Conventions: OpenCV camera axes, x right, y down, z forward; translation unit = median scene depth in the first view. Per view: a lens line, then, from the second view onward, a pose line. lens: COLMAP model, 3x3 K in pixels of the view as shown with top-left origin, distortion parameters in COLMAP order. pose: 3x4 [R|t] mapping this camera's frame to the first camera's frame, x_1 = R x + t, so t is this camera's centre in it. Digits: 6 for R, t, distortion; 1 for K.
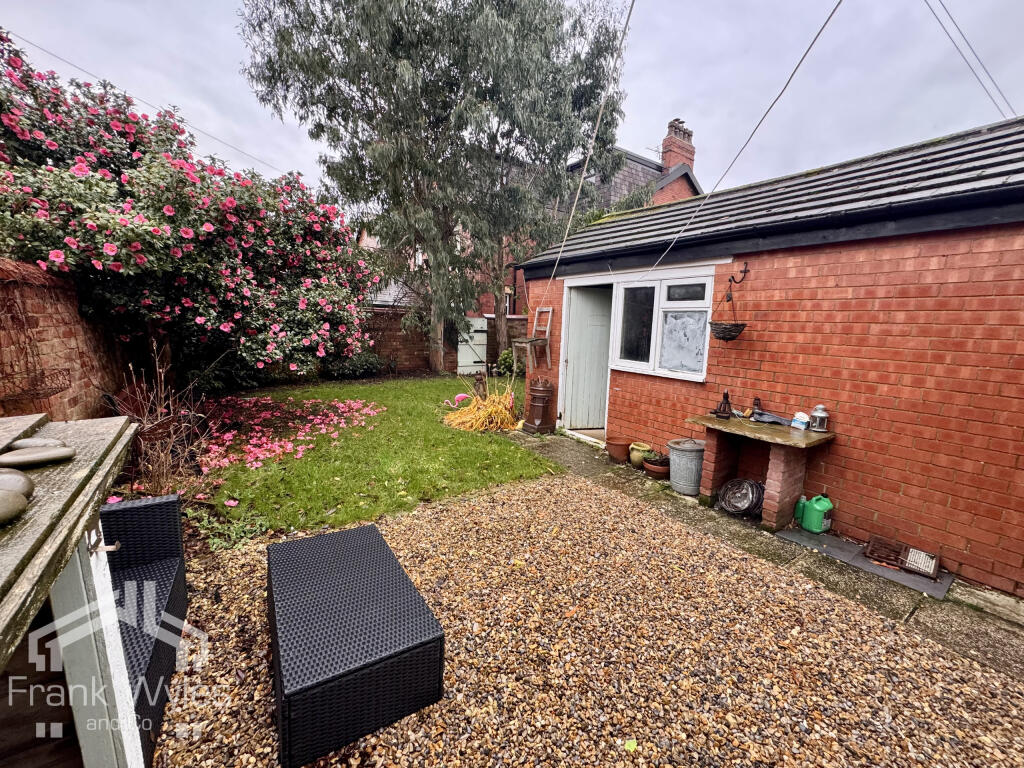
lens RADIAL K [[407.6, 0, 510.6], [0, 407.6, 385.9], [0, 0, 1]] dist [-0.008202, -0.000216]
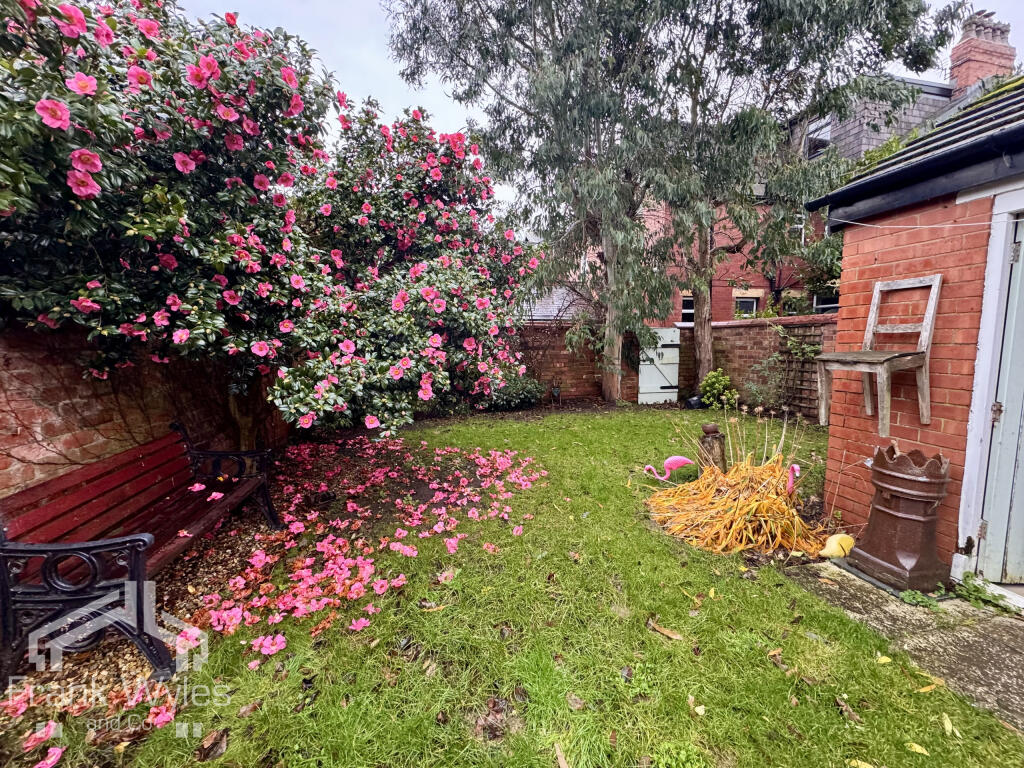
lens RADIAL K [[407.6, 0, 511.8], [0, 407.6, 386.4], [0, 0, 1]] dist [-0.008202, -0.000216]
pose [[0.927132, -0.000386, -0.374735, -0.137595], [-0.015770, 0.999073, -0.040045, -0.056252], [0.374403, 0.043036, 0.926267, 0.450980]]
